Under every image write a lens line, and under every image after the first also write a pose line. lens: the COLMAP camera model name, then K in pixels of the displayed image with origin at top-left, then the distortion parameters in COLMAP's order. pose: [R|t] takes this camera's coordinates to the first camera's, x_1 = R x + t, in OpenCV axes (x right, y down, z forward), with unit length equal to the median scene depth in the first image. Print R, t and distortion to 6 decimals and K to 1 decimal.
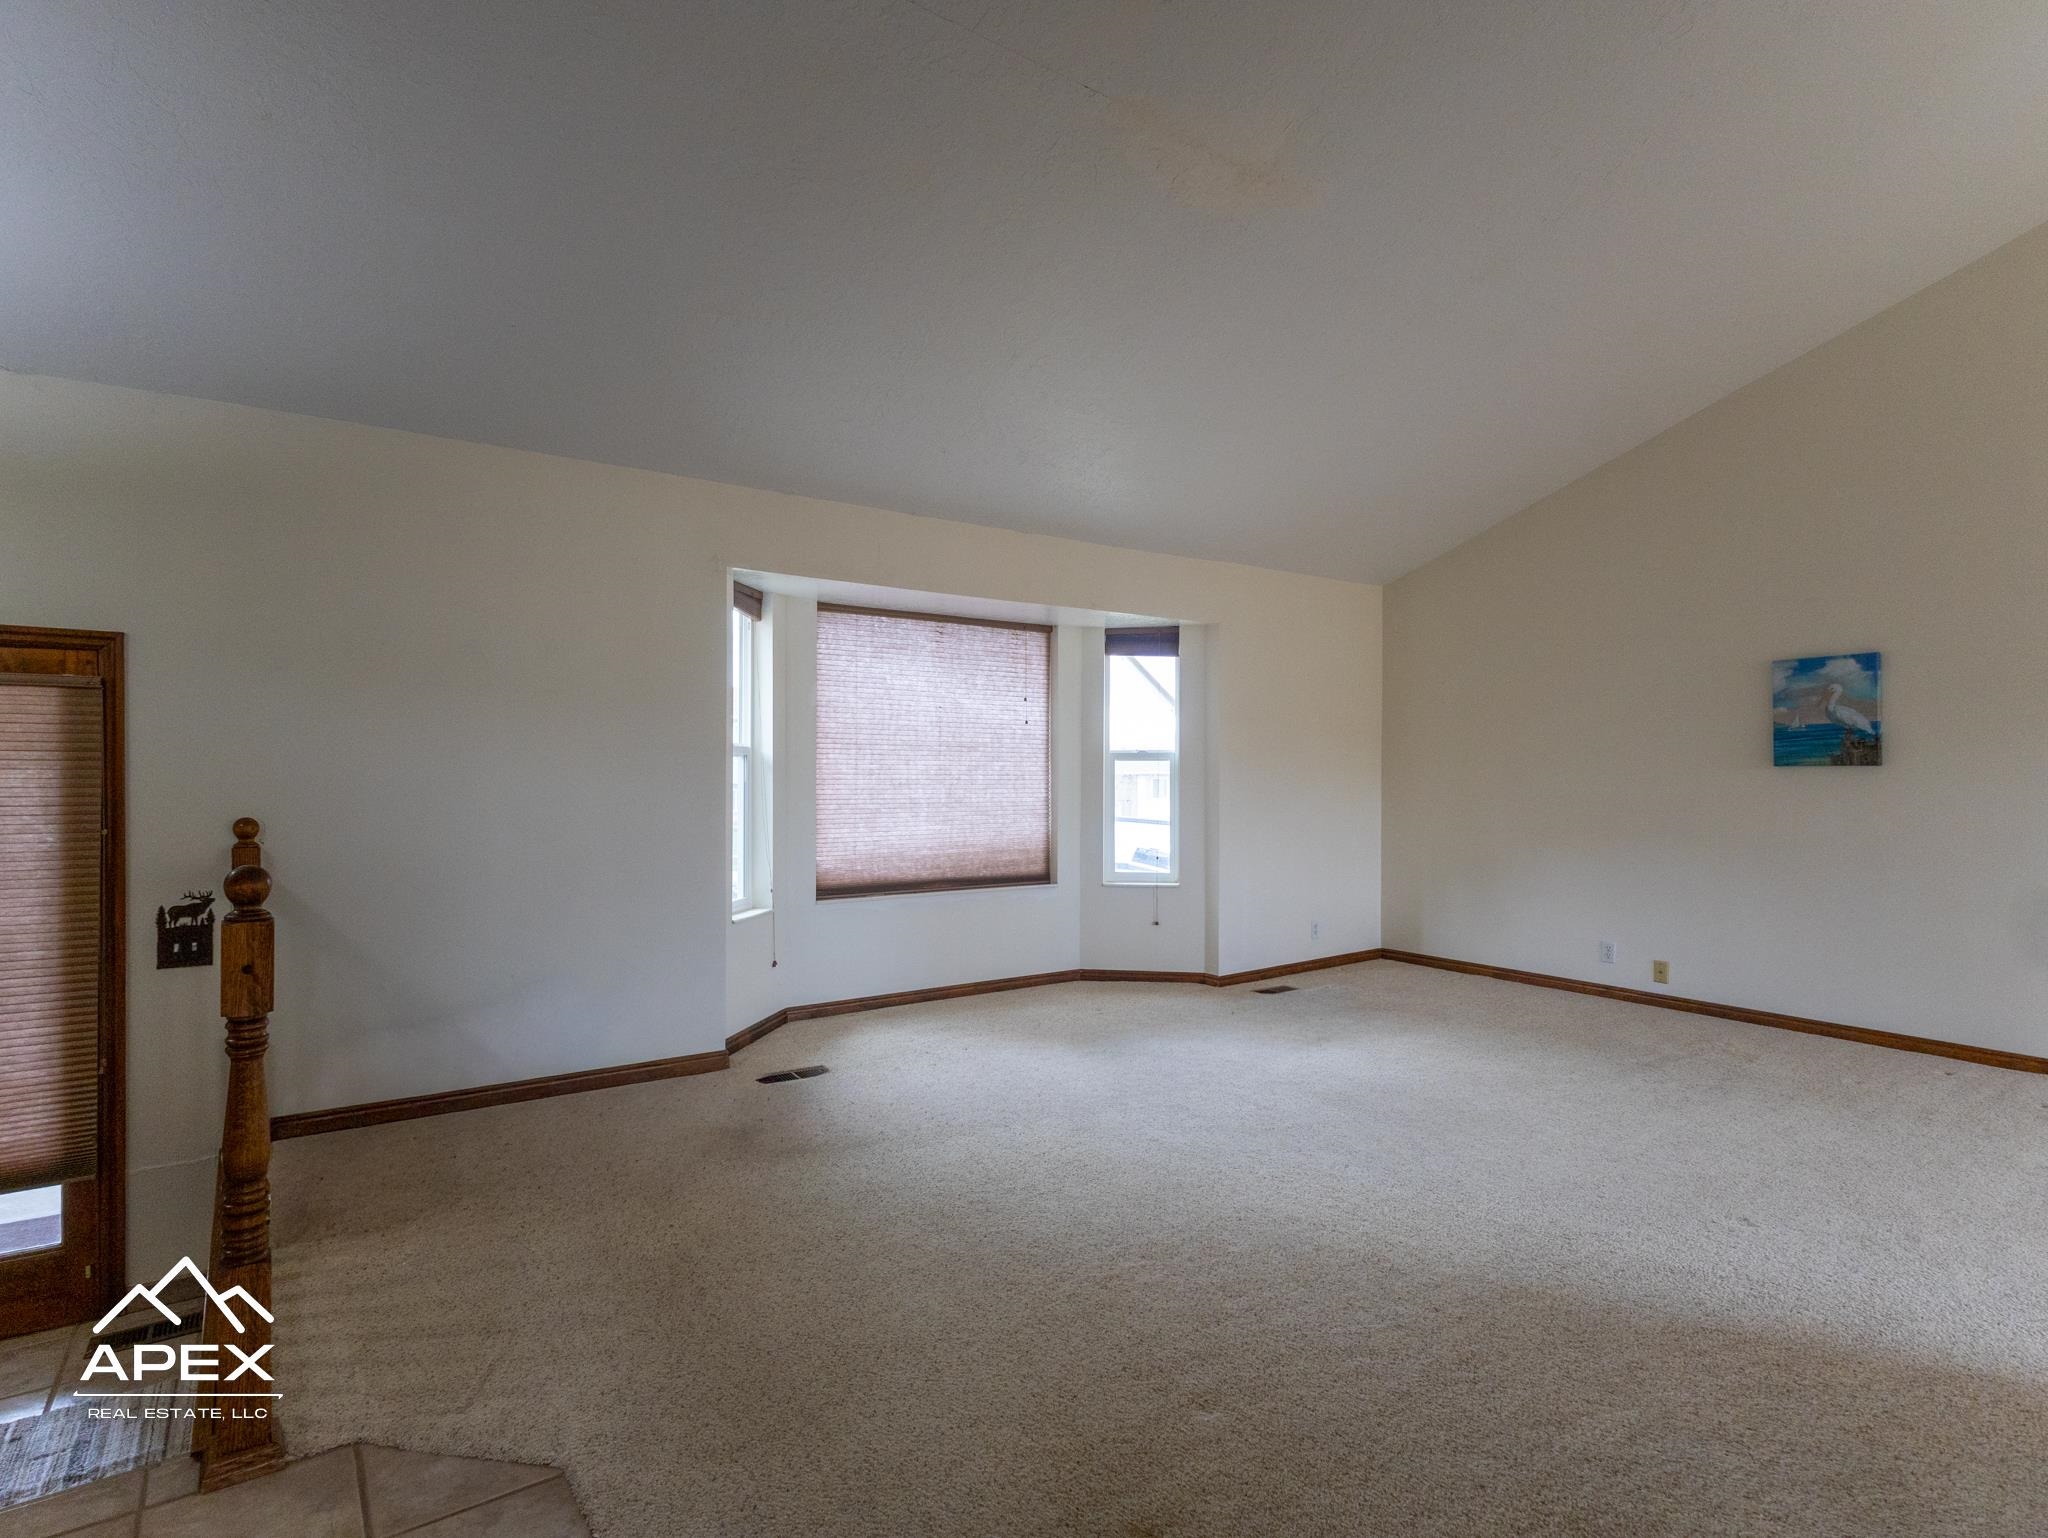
lens RADIAL K [[1067.4, 0, 1013.7], [0, 1067.4, 768.2], [0, 0, 1]] dist [0.006001, 0.001159]
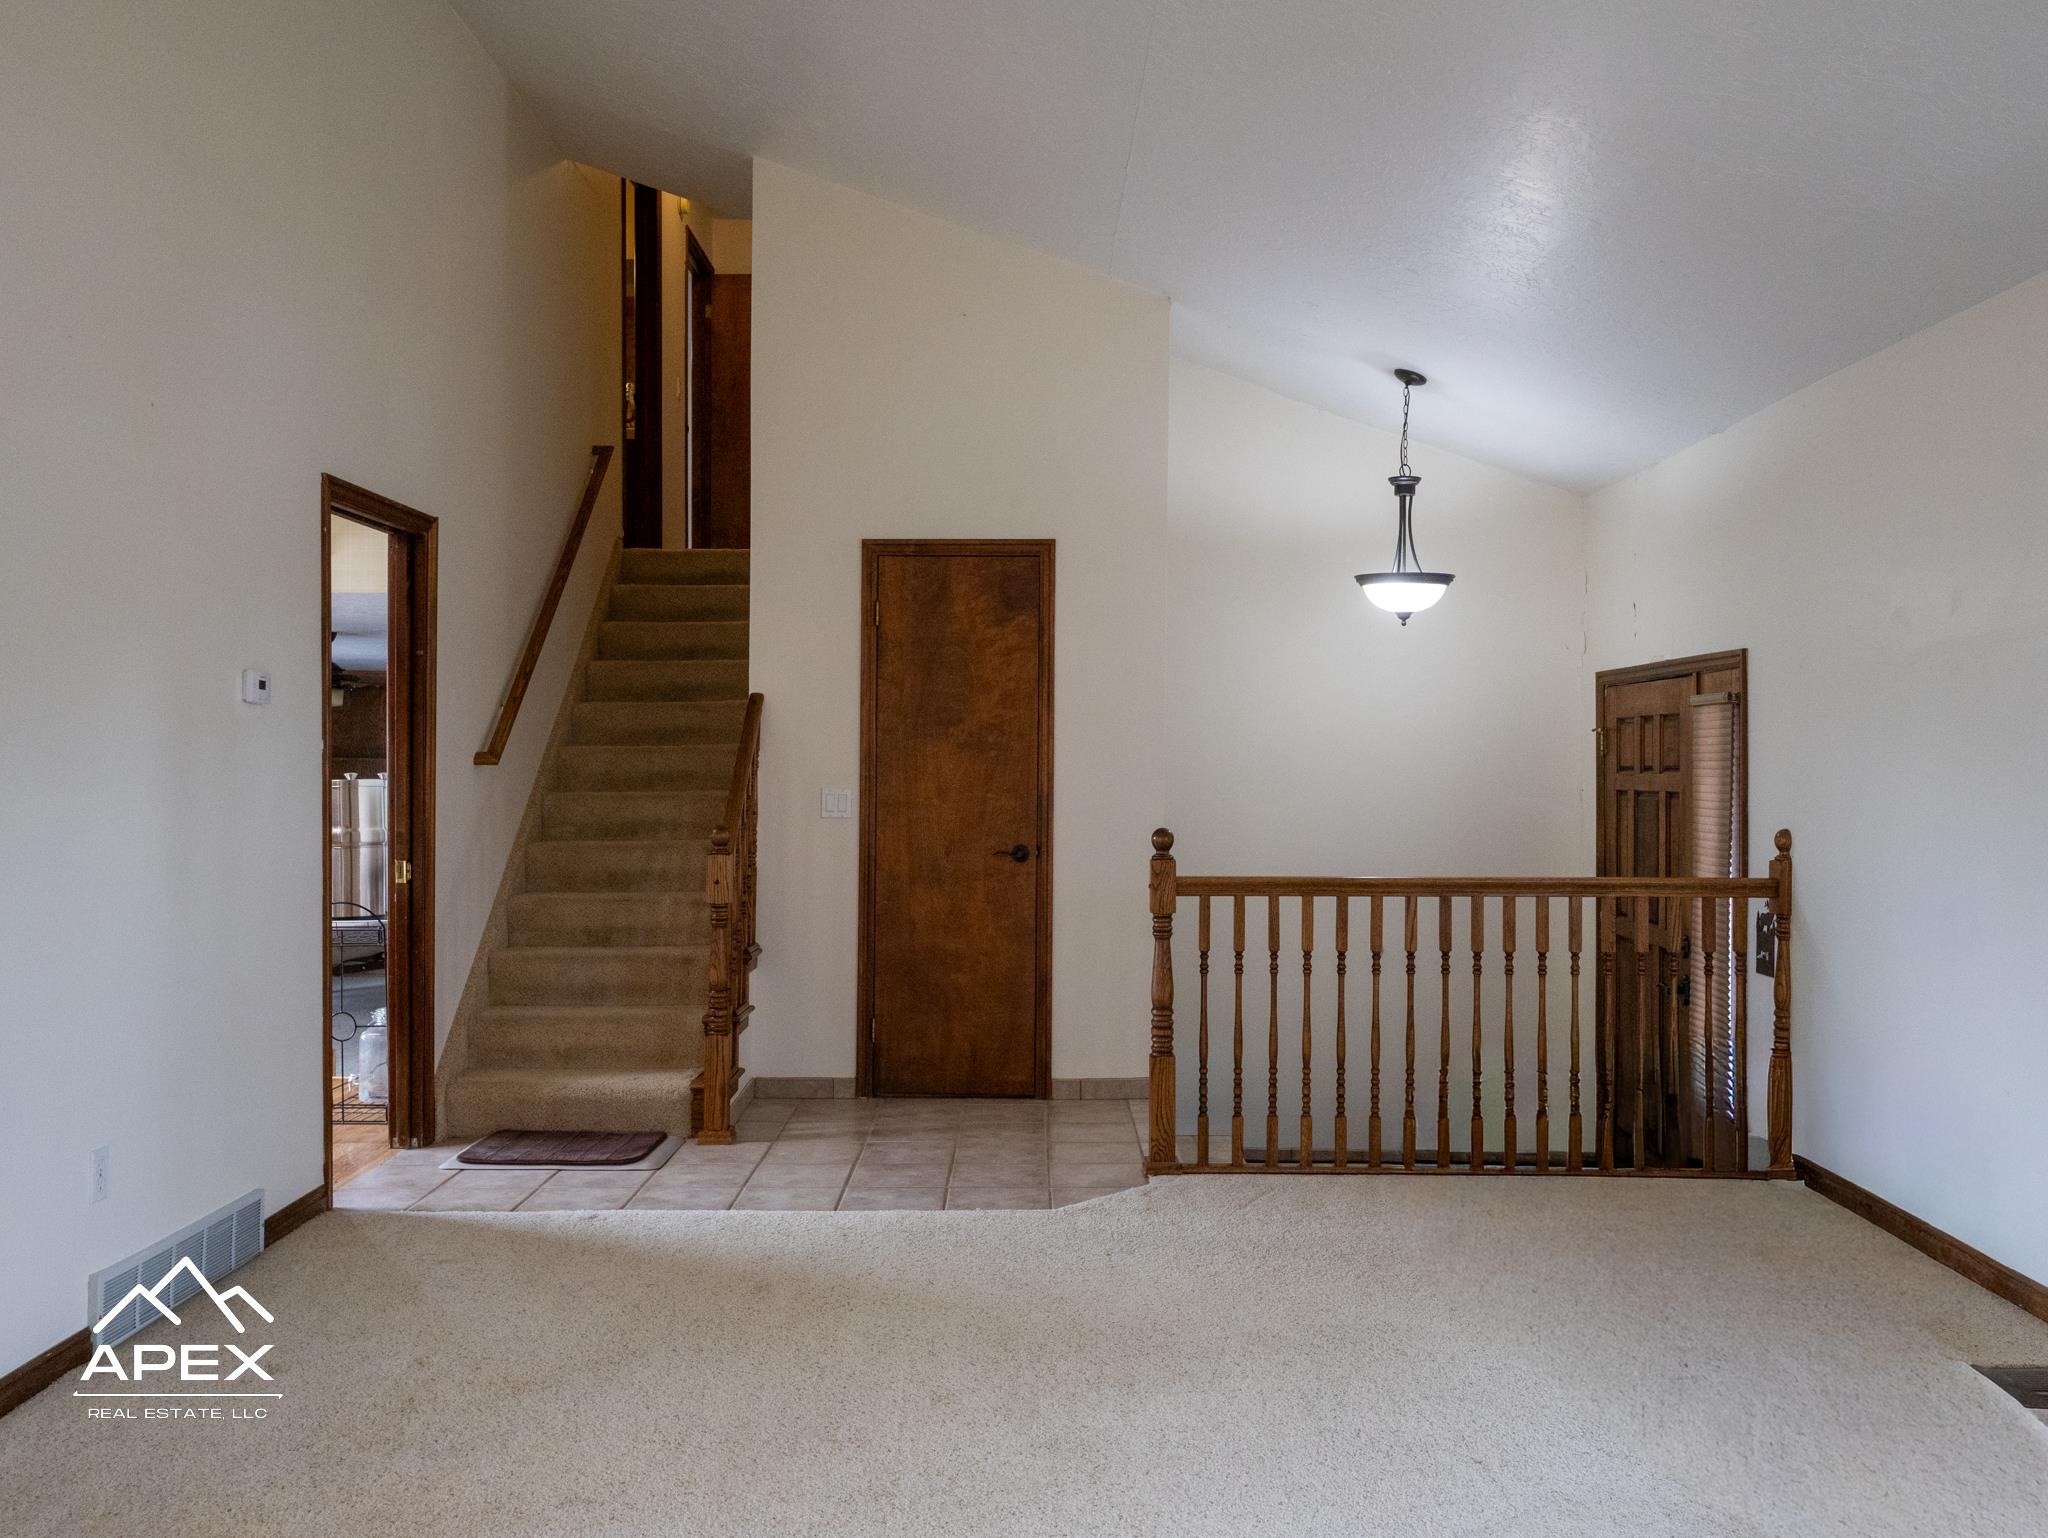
lens RADIAL K [[1708.5, 0, 1024.0], [0, 1708.5, 769.0], [0, 0, 1]] dist [0.001936, 0.000107]
pose [[-0.580869, -0.006274, -0.813973, 0.576319], [-0.009930, 0.999951, -0.000621, 0.000338], [0.813937, 0.007722, -0.580902, 0.840148]]
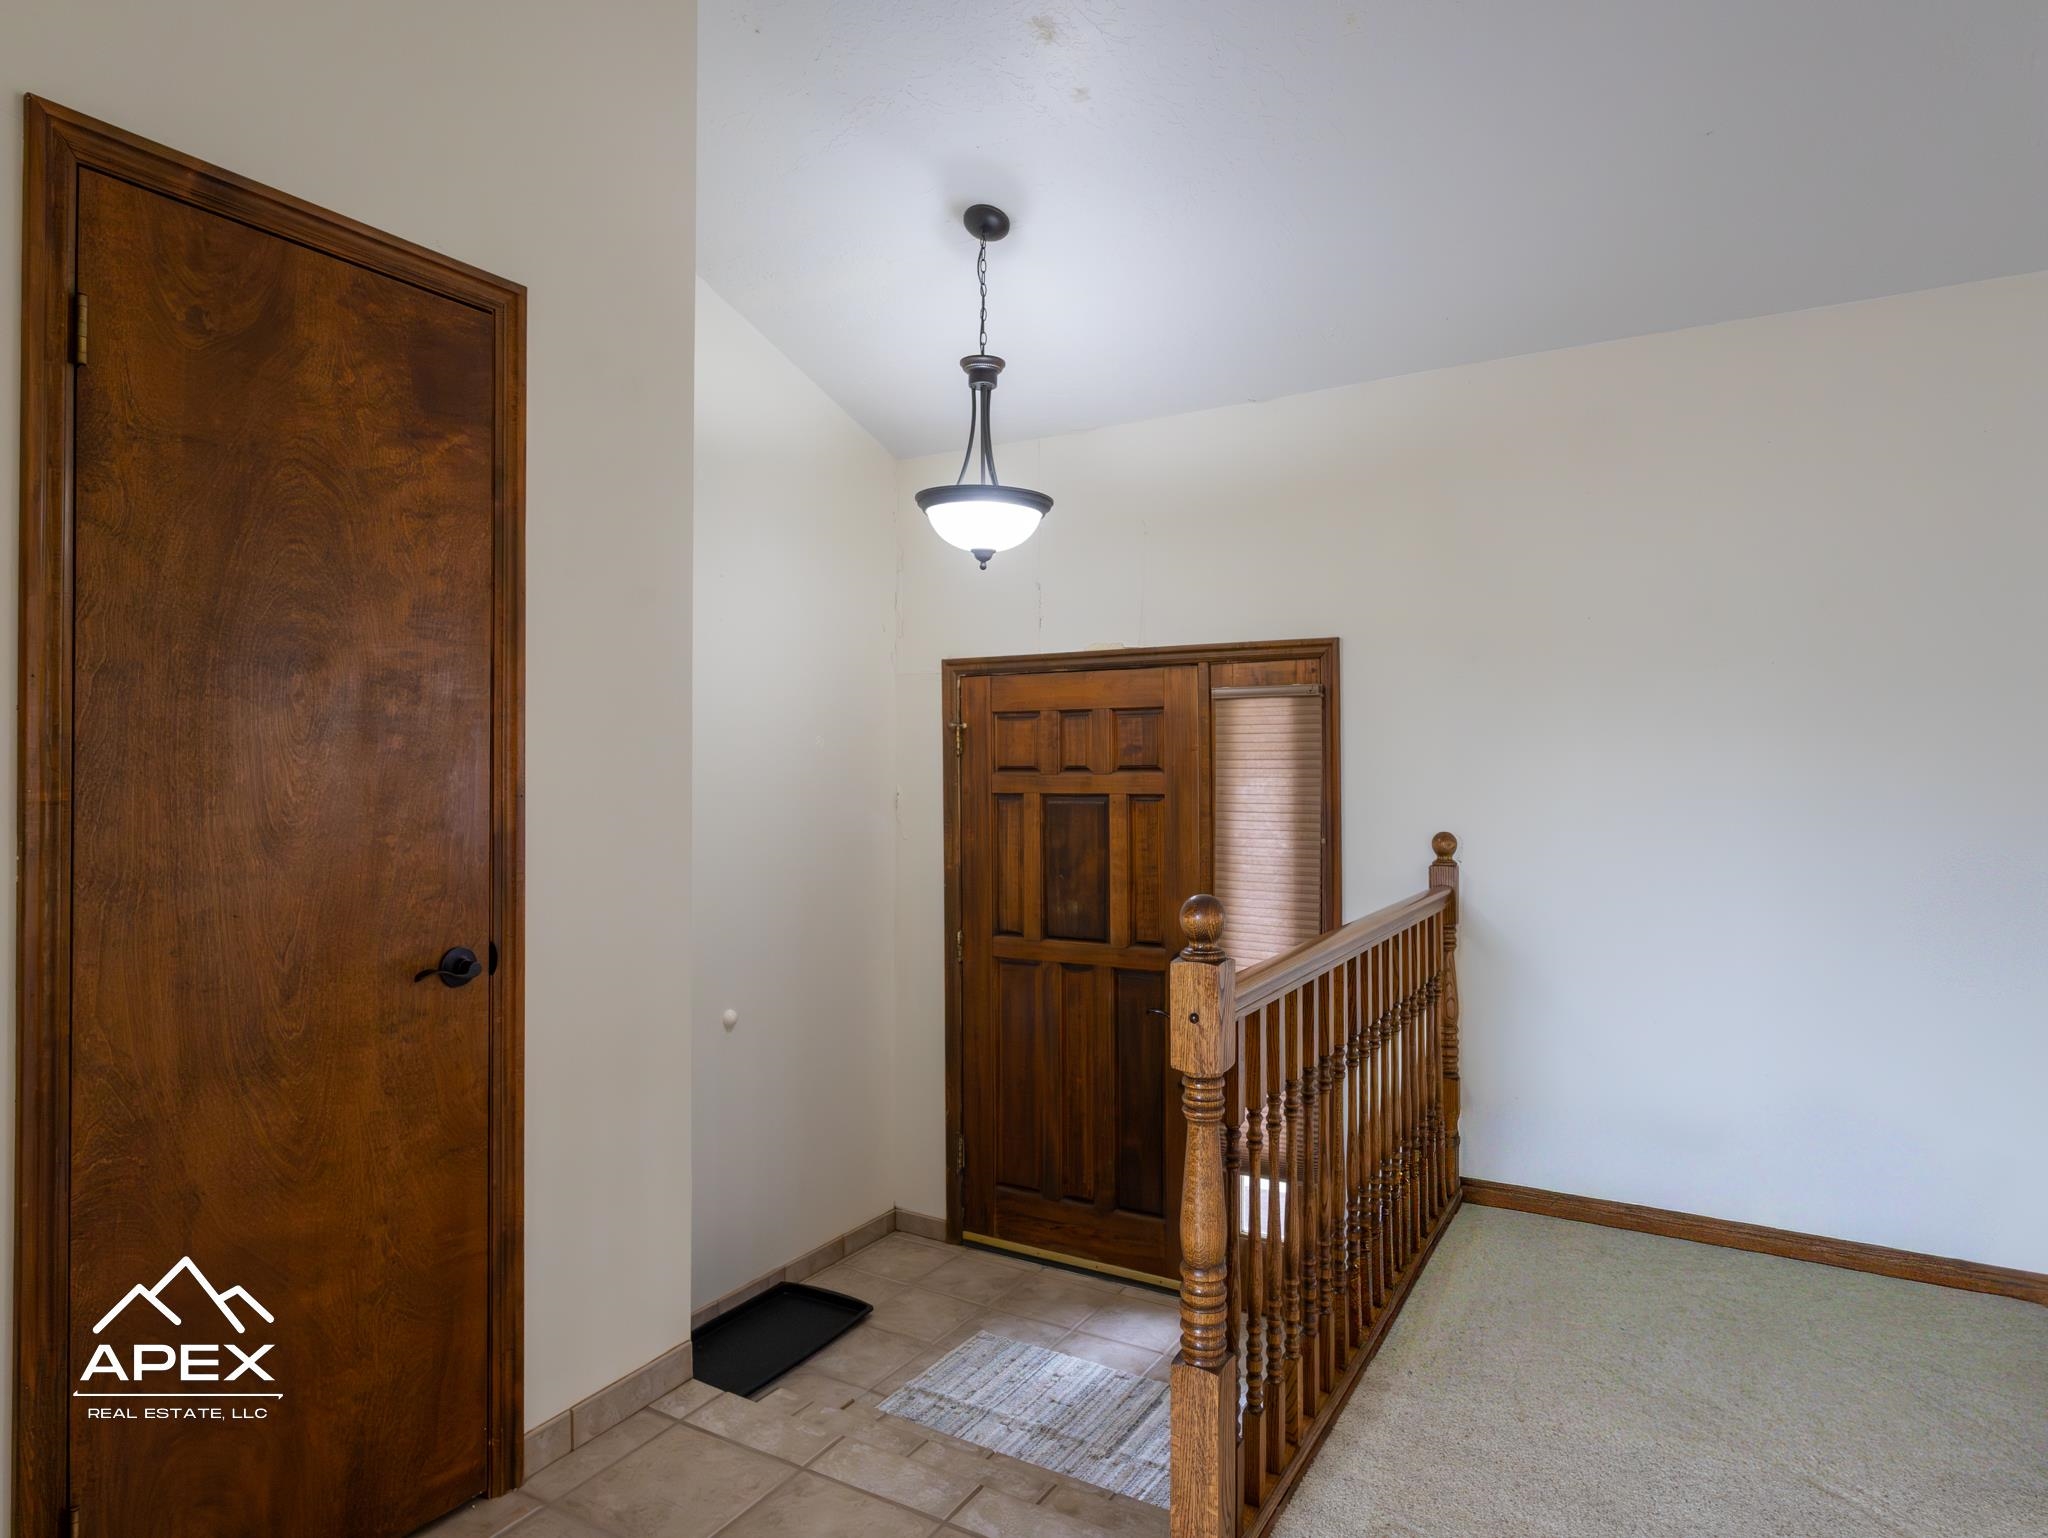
lens RADIAL K [[1204.8, 0, 999.0], [0, 1204.8, 767.4], [0, 0, 1]] dist [-0.004687, 0.000418]
pose [[0.397575, -0.006920, -0.917544, 0.031364], [0.001888, 0.999976, -0.006723, -0.000730], [0.917568, 0.000940, 0.397579, 0.168369]]
